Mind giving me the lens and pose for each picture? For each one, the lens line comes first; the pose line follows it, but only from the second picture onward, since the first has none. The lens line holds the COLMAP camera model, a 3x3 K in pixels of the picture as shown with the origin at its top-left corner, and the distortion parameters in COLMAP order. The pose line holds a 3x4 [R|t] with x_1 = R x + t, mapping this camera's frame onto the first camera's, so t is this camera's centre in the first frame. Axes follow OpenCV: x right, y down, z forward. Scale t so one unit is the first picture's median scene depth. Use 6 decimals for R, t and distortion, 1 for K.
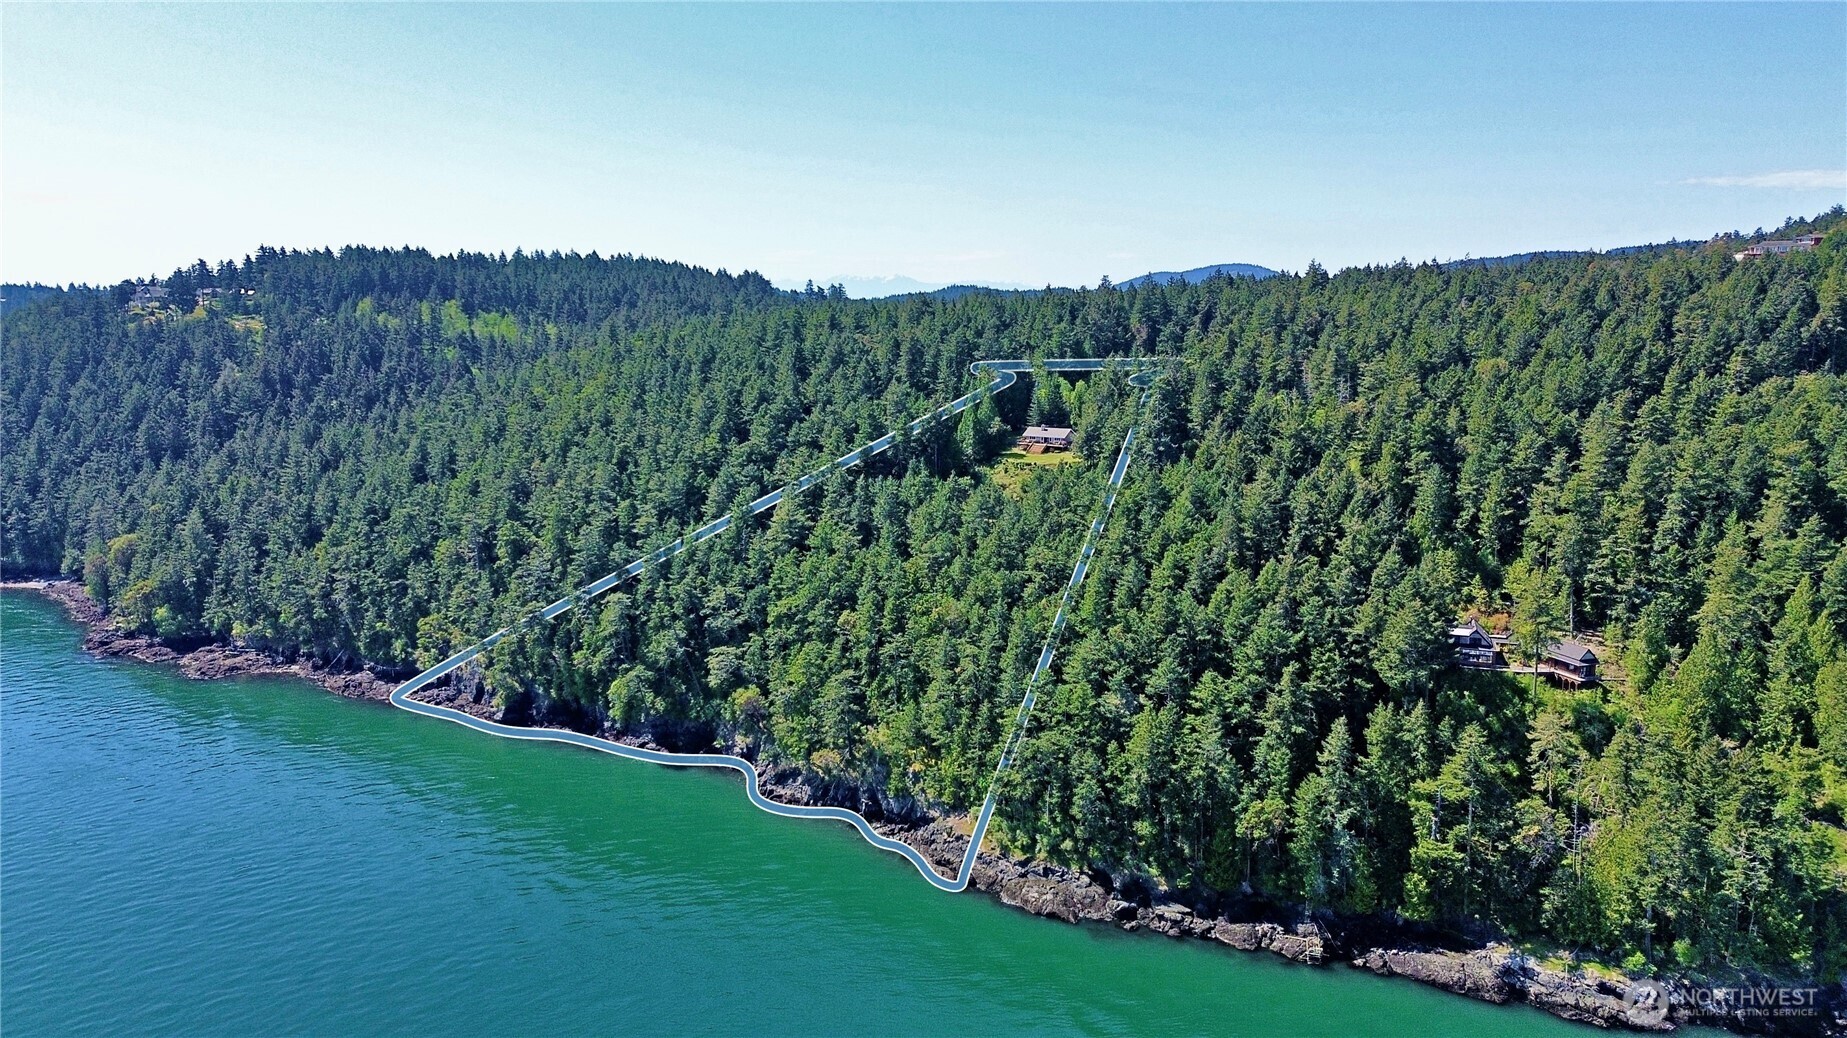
lens RADIAL K [[1287.9, 0, 927.8], [0, 1287.9, 522.8], [0, 0, 1]] dist [0.082789, -0.088663]
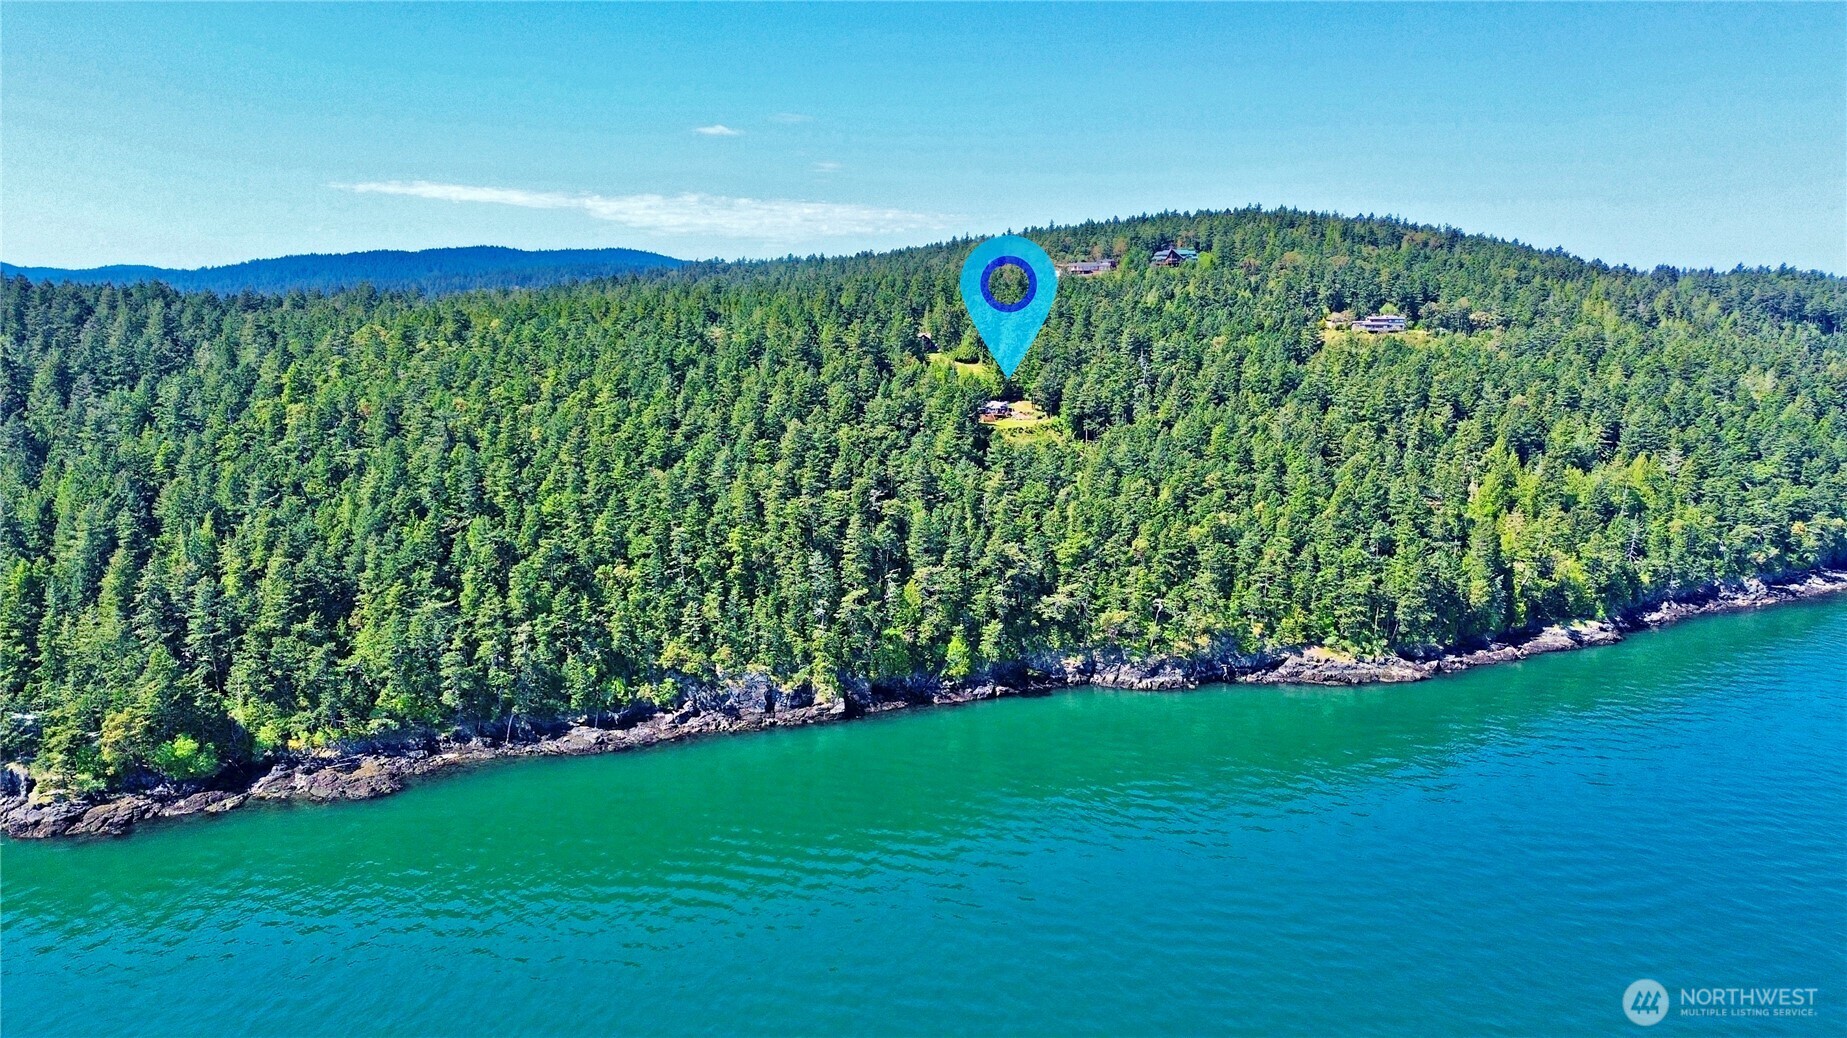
lens RADIAL K [[1283.6, 0, 926.7], [0, 1283.6, 511.7], [0, 0, 1]] dist [0.095657, -0.105139]
pose [[0.624318, -0.130590, 0.770177, -1.429623], [0.127622, 0.989732, 0.064365, -0.082680], [-0.770675, 0.058107, 0.634574, 0.412171]]
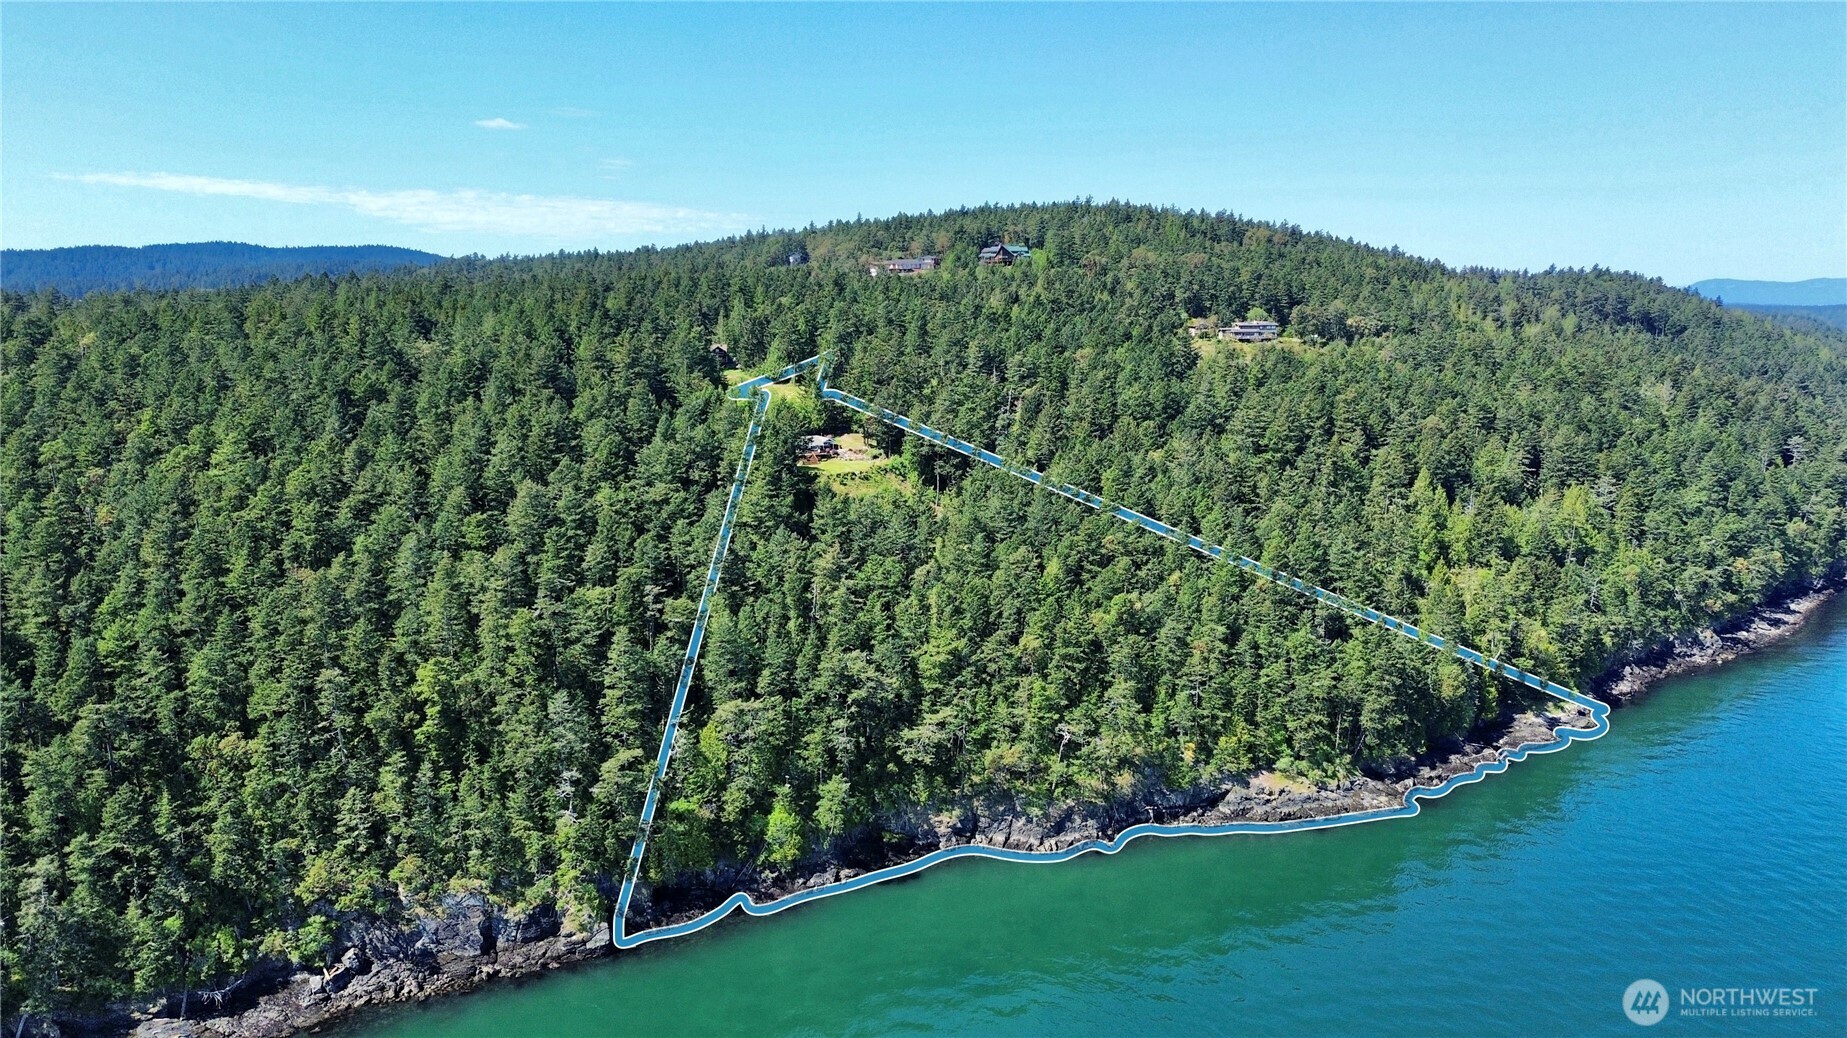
lens RADIAL K [[1287.9, 0, 927.8], [0, 1287.9, 522.8], [0, 0, 1]] dist [0.082789, -0.088663]
pose [[0.494556, -0.152096, 0.855734, -1.067660], [0.143477, 0.985348, 0.092214, -0.131185], [-0.857221, 0.077174, 0.509132, 0.698439]]
